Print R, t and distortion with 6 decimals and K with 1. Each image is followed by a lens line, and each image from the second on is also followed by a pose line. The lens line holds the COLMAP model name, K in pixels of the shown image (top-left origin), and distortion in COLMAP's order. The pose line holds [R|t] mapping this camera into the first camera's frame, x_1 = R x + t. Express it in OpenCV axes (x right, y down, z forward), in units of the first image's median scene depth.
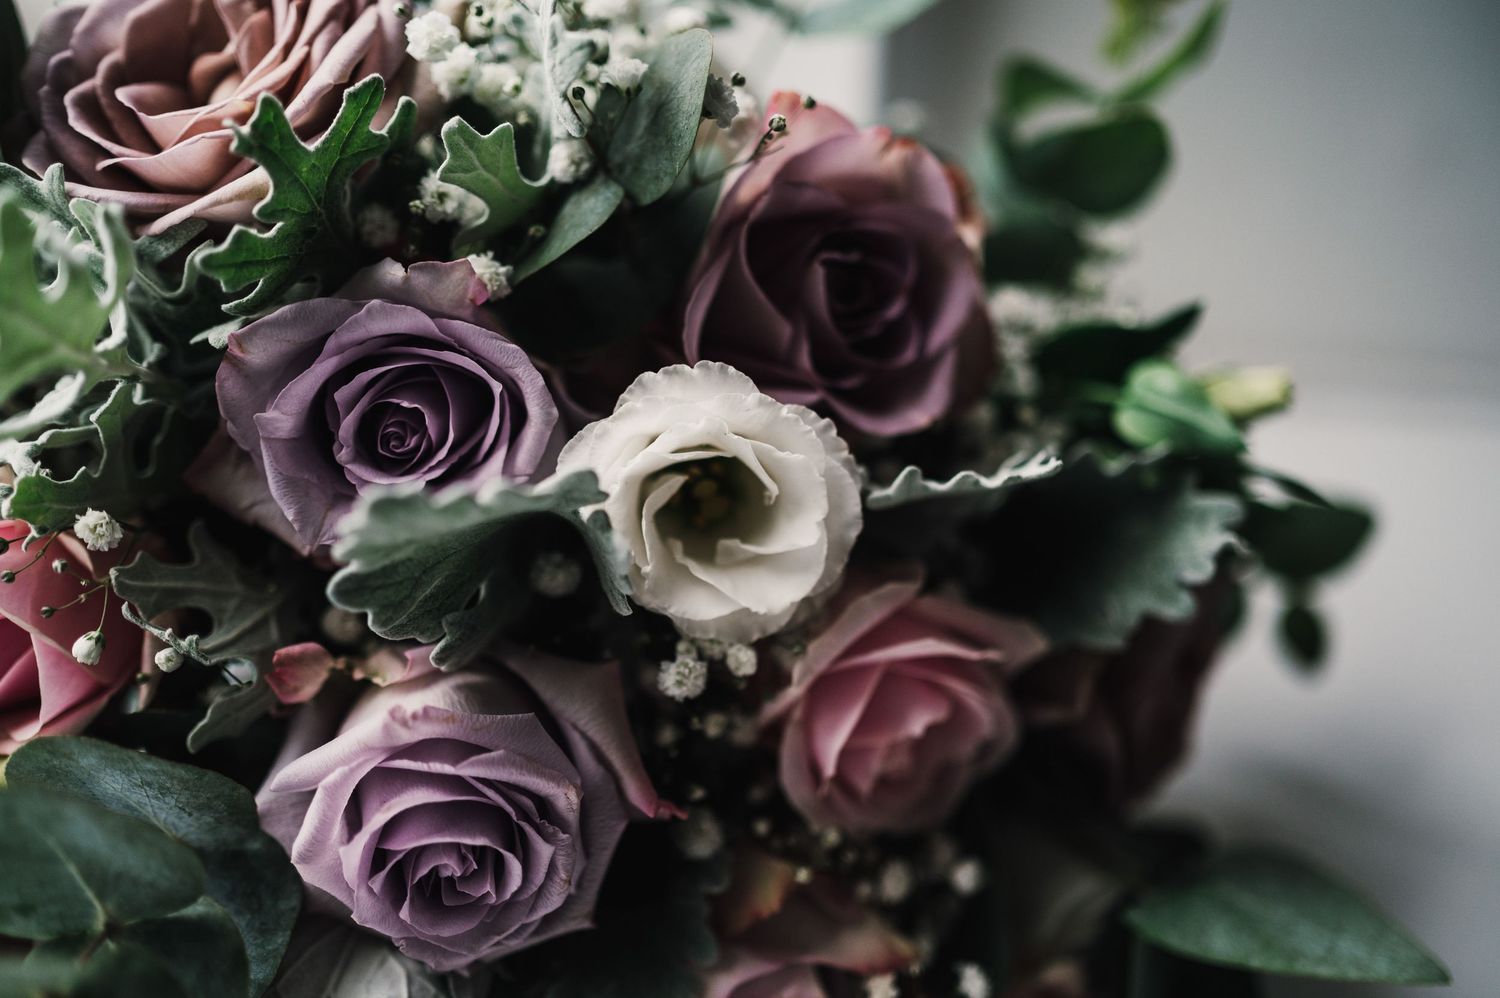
lens RADIAL K [[1408.6, 0, 750.0], [0, 1408.6, 499.0], [0, 0, 1]] dist [-0.001261, 0.003817]
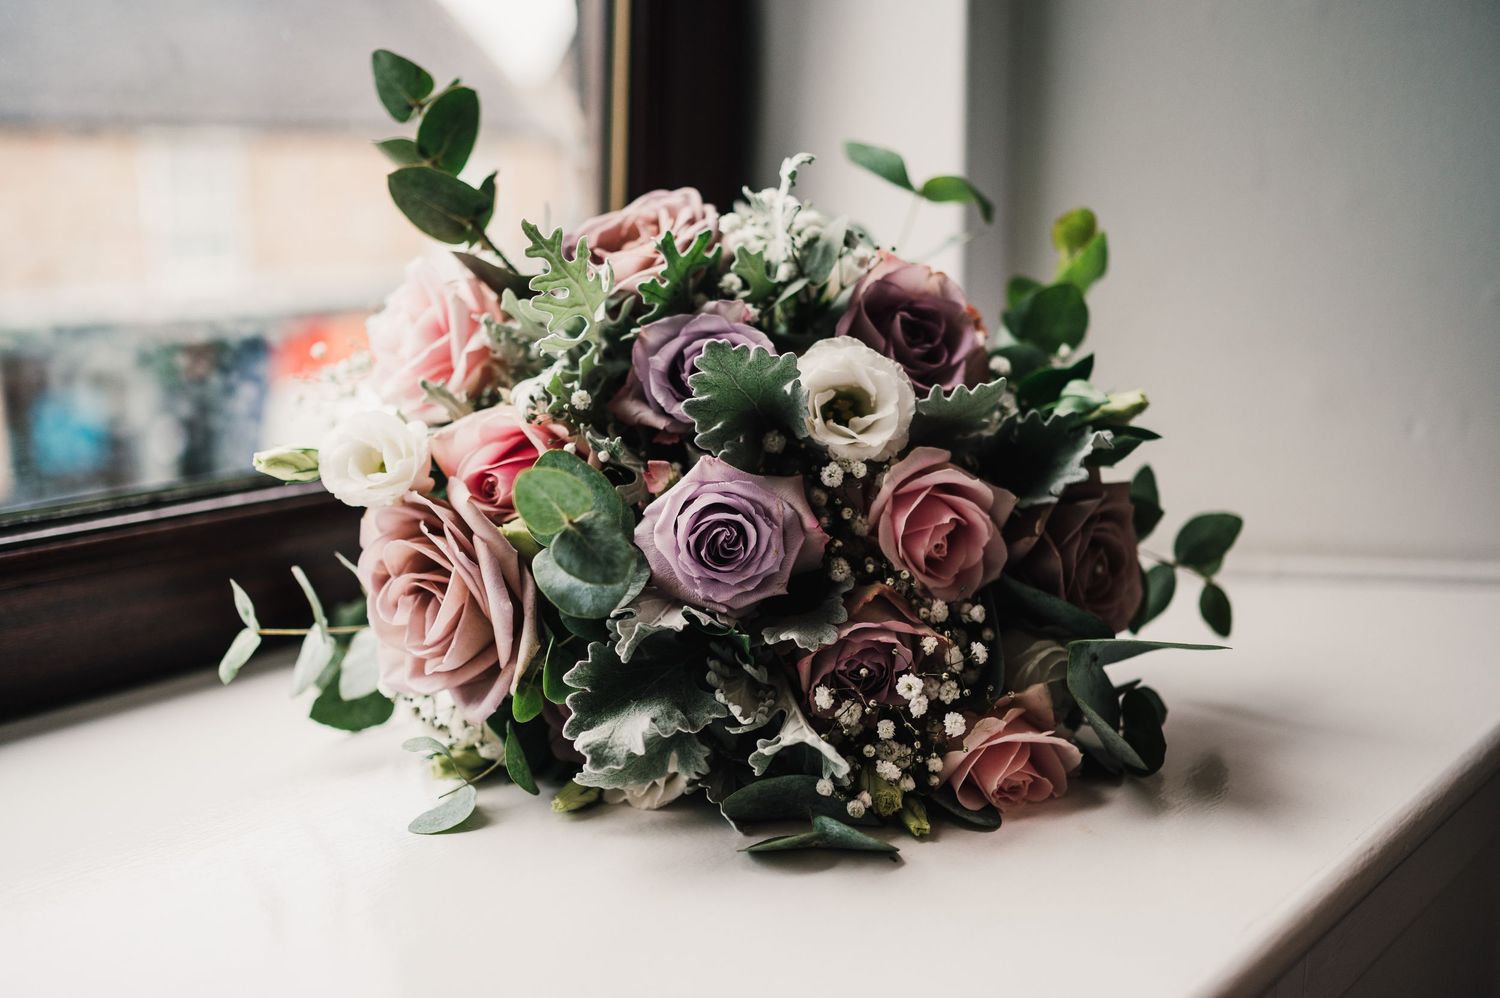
lens RADIAL K [[1408.6, 0, 750.0], [0, 1408.6, 499.0], [0, 0, 1]] dist [-0.001261, 0.003817]
pose [[0.991762, -0.005242, -0.127987, 0.103160], [-0.041415, 0.932377, -0.359108, 0.932287], [0.121214, 0.361450, 0.924479, -0.988976]]
